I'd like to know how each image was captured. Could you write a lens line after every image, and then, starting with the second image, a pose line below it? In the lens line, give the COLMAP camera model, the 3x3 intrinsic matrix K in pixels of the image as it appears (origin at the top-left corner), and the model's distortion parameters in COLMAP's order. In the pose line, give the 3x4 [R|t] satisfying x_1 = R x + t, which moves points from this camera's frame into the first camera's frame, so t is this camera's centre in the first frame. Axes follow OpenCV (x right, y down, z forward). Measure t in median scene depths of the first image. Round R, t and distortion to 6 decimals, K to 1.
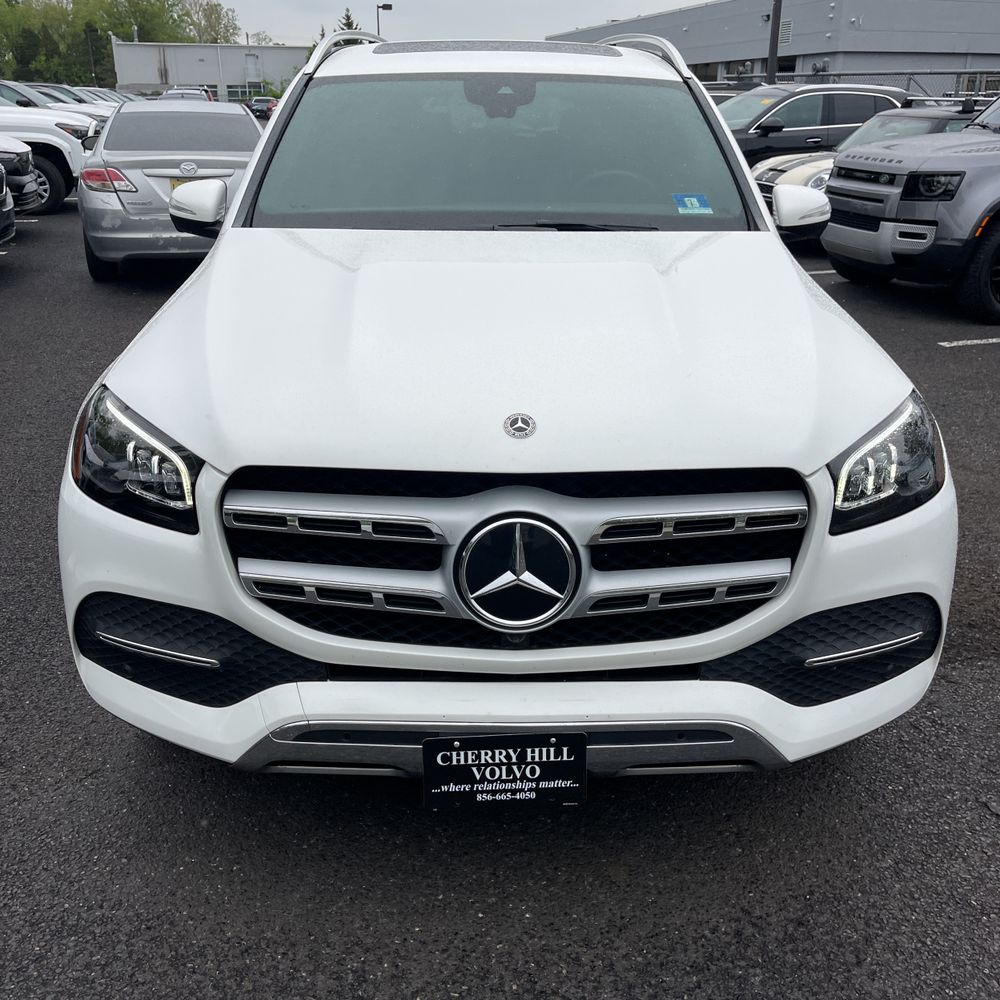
lens RADIAL K [[1016.1, 0, 494.5], [0, 1016.1, 497.8], [0, 0, 1]] dist [0.026739, -0.019945]
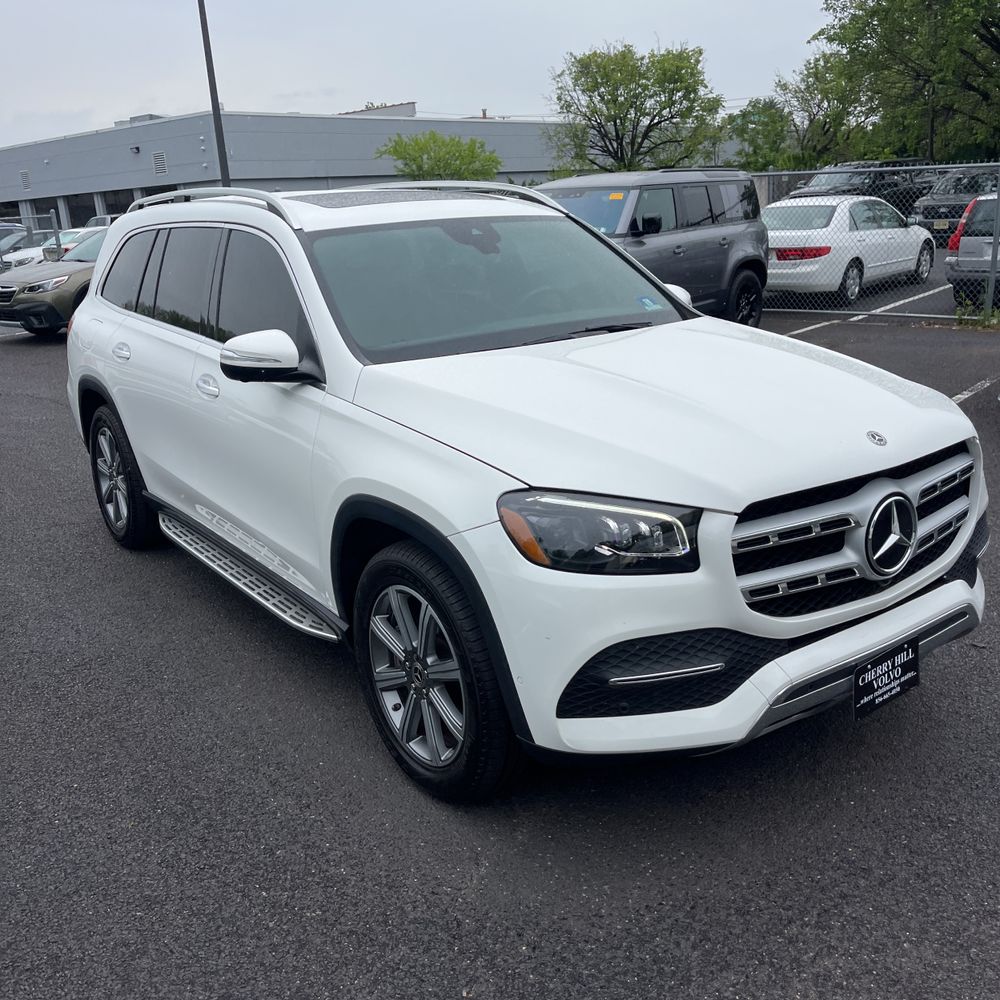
lens RADIAL K [[1019.9, 0, 500.0], [0, 1019.9, 500.0], [0, 0, 1]] dist [0.017453, -0.008257]
pose [[0.814299, -0.207580, 0.542059, -0.600305], [0.263834, 0.964187, -0.027107, -0.041917], [-0.517020, 0.165086, 0.839903, 0.007413]]
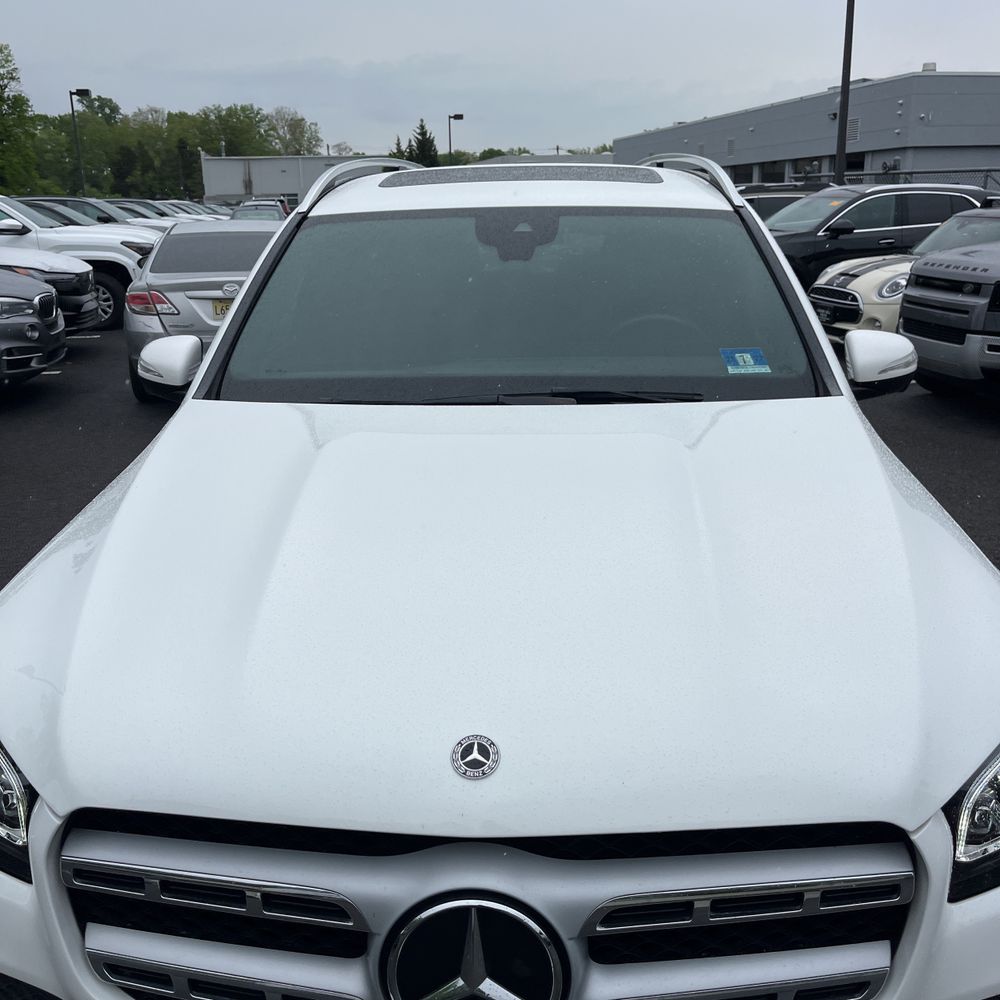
lens RADIAL K [[1019.9, 0, 500.0], [0, 1019.9, 500.0], [0, 0, 1]] dist [0.017453, -0.008257]
pose [[0.997817, -0.006275, -0.065735, 0.040482], [0.000547, 0.996226, -0.086792, -0.084777], [0.066031, 0.086567, 0.994055, 0.144690]]
